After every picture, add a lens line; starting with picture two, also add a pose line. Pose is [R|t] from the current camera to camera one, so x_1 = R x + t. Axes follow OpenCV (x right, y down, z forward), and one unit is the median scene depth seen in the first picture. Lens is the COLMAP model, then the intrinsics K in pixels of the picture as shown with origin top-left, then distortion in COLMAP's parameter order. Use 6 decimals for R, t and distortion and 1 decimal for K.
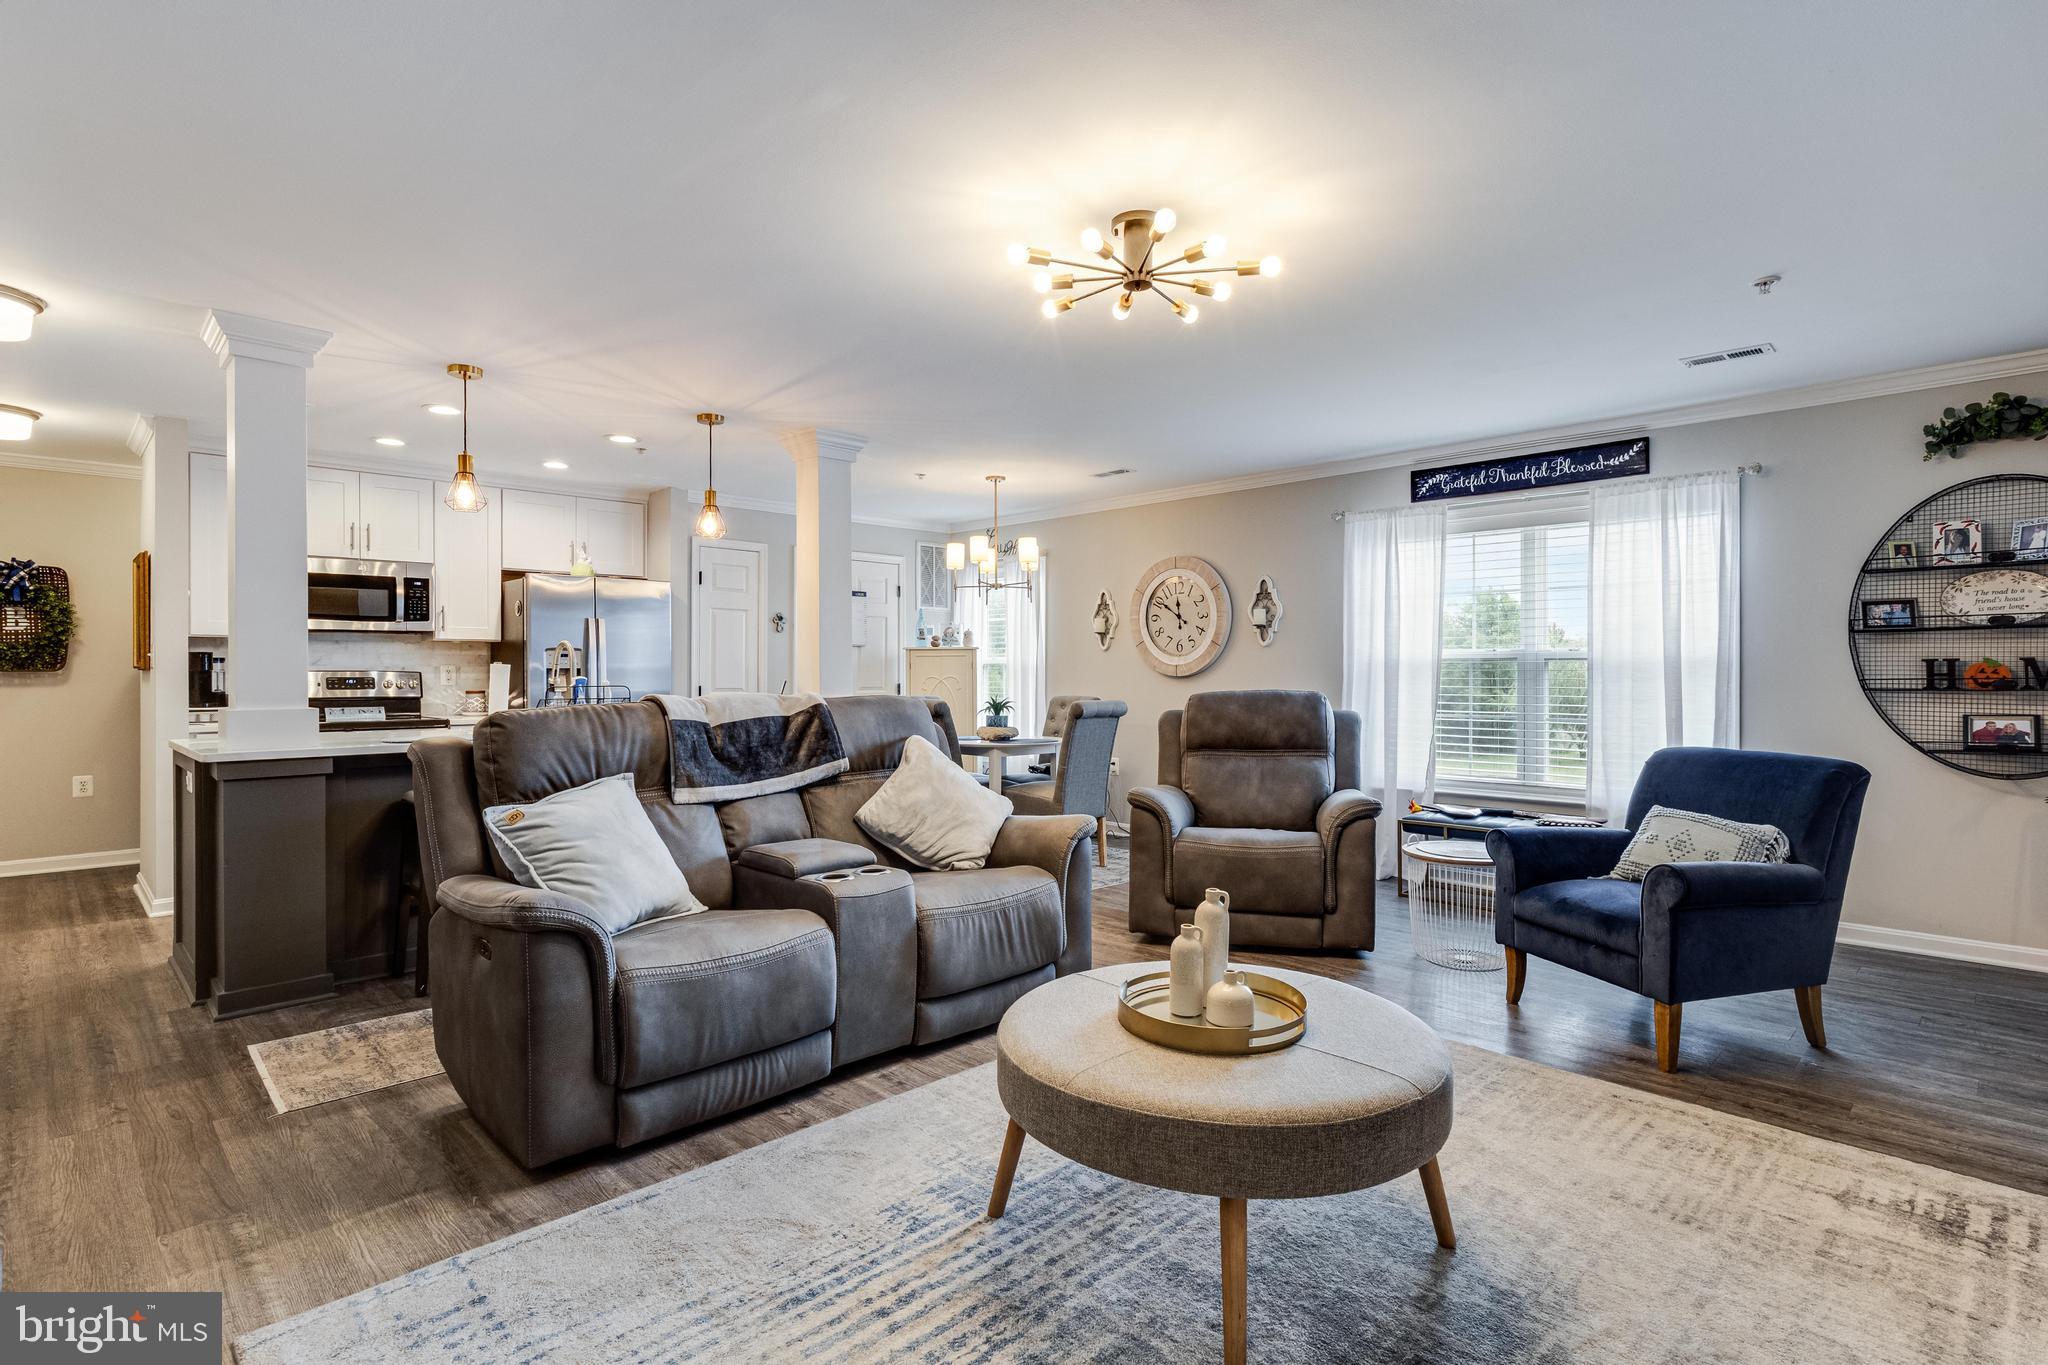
lens RADIAL K [[1013.8, 0, 1036.1], [0, 1013.8, 670.6], [0, 0, 1]] dist [-0.004544, 0.000547]
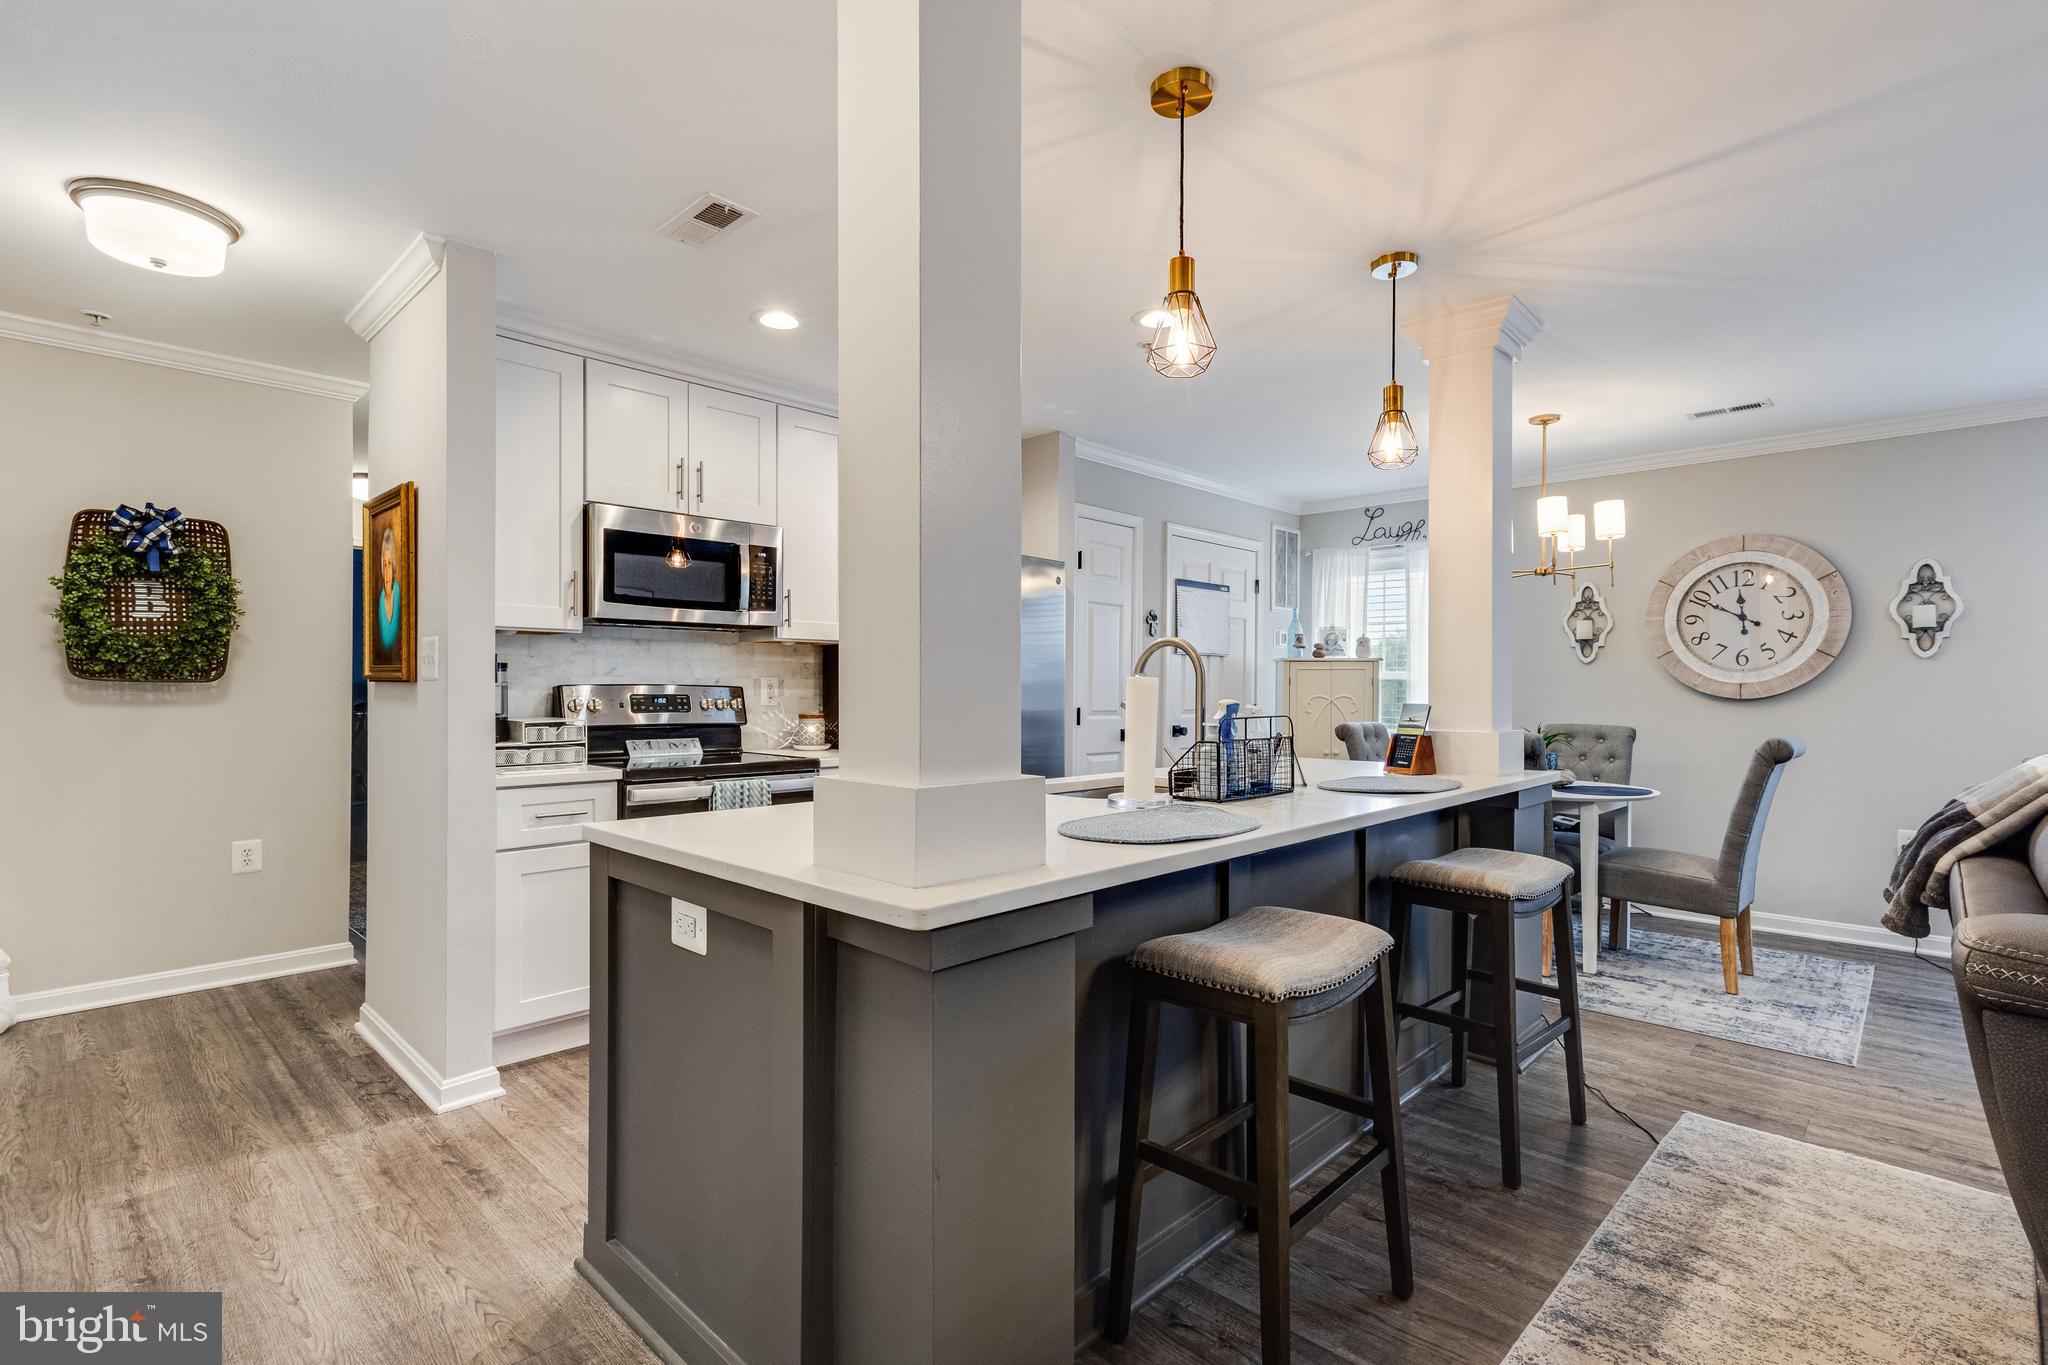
lens RADIAL K [[958.9, 0, 1024.7], [0, 958.9, 693.5], [0, 0, 1]] dist [0.006530, 0.000629]
pose [[0.999800, 0.006375, 0.018944, -0.472316], [-0.006515, 0.999952, 0.007315, 0.000086], [-0.018897, -0.007437, 0.999794, 0.381340]]
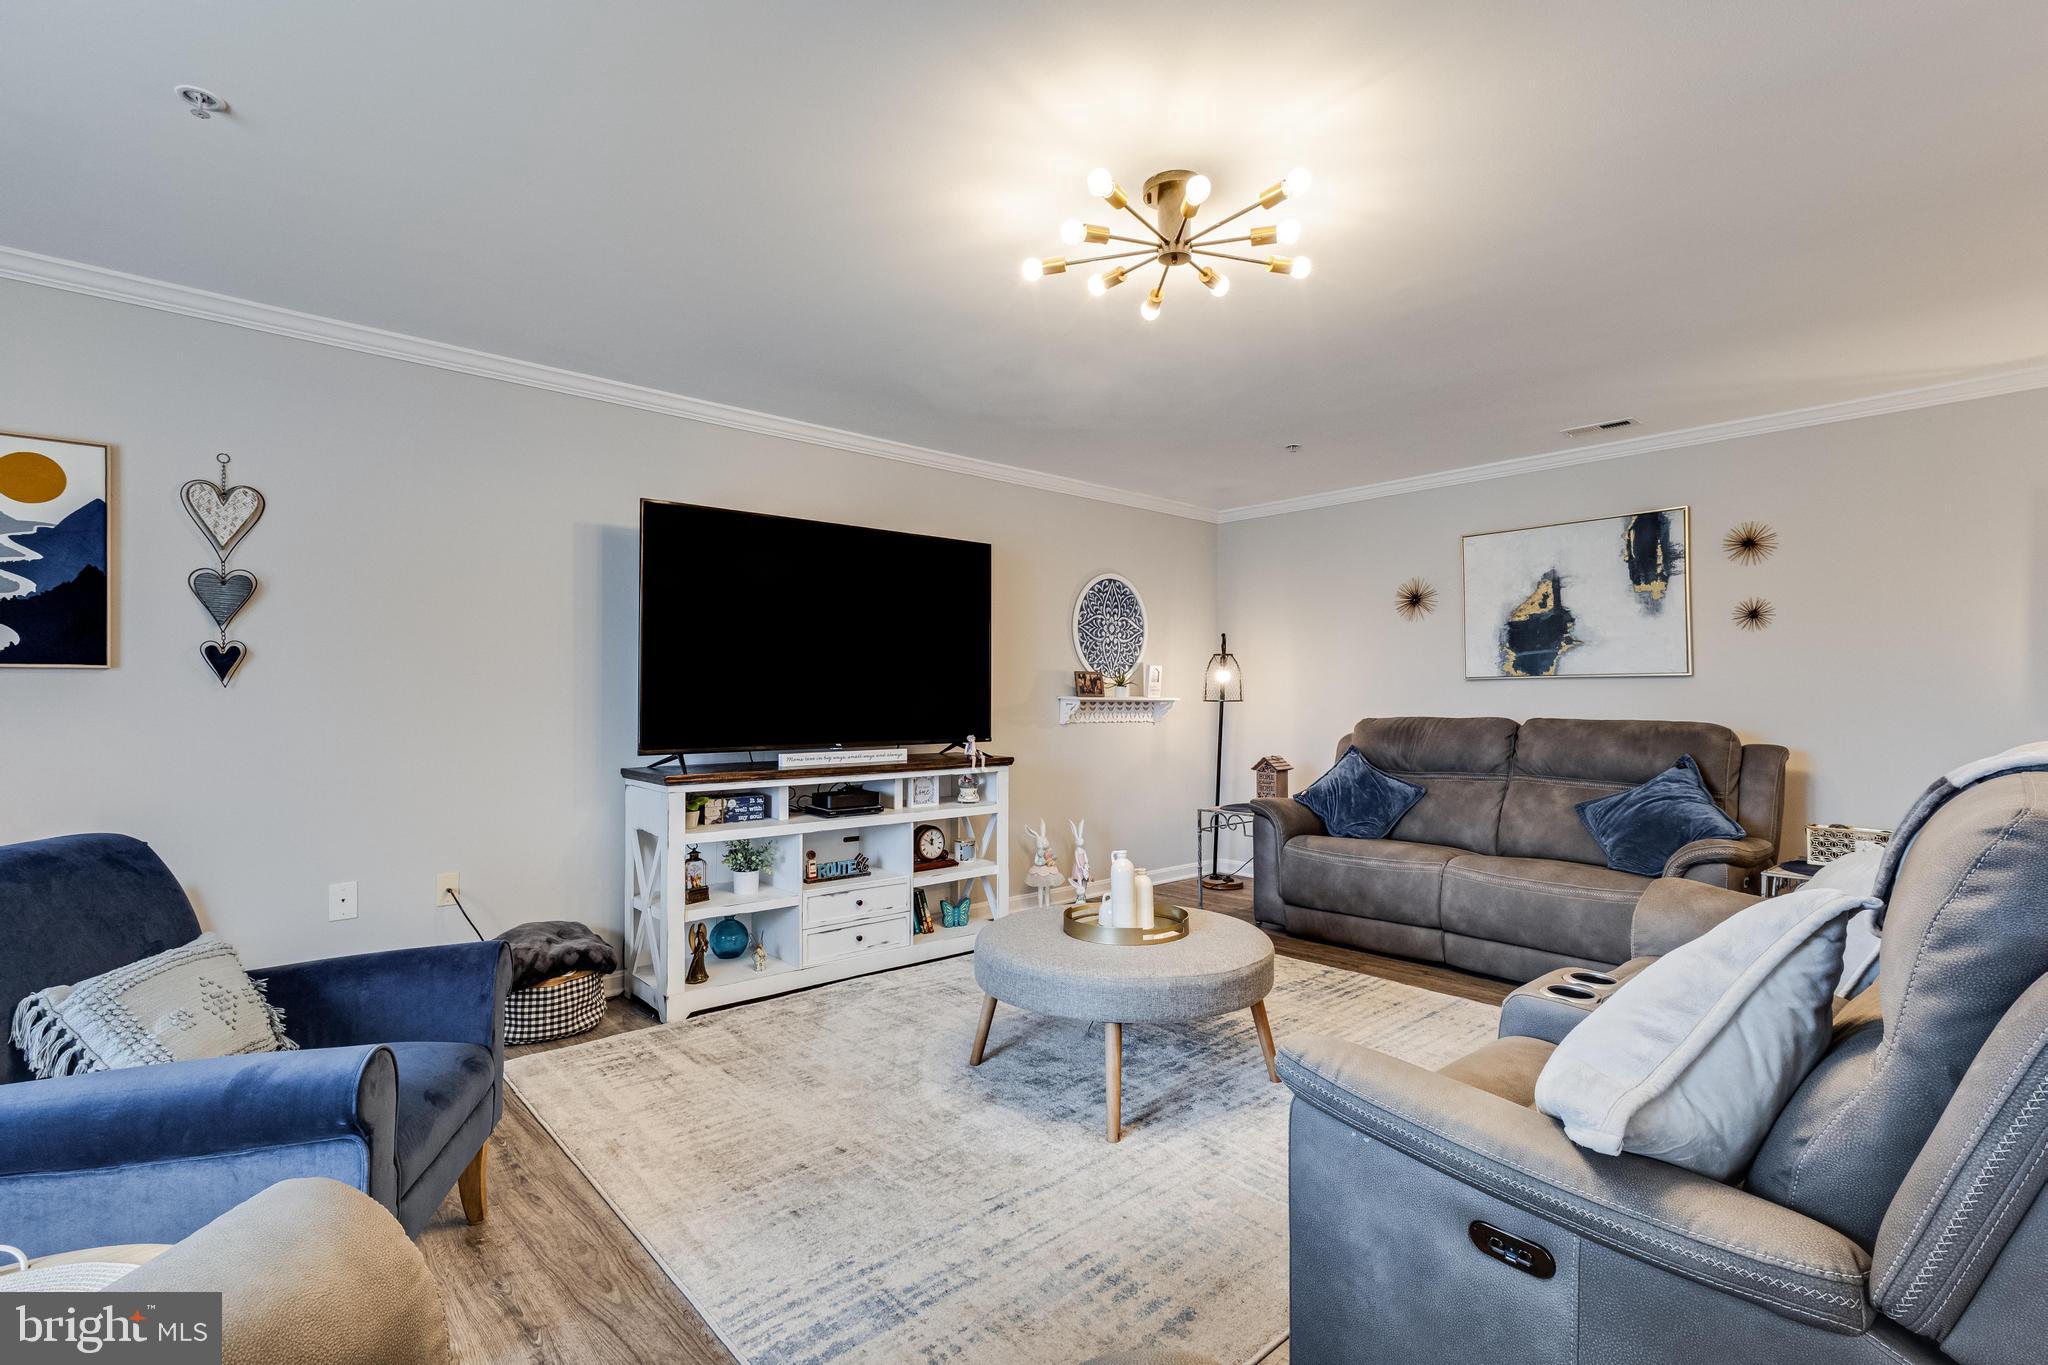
lens RADIAL K [[951.4, 0, 1032.1], [0, 951.4, 680.6], [0, 0, 1]] dist [0.008528, -0.000552]
pose [[-0.998971, 0.000611, 0.045345, 0.091720], [-0.000091, 0.999880, -0.015465, -0.000455], [-0.045349, -0.015453, -0.998852, 0.901186]]
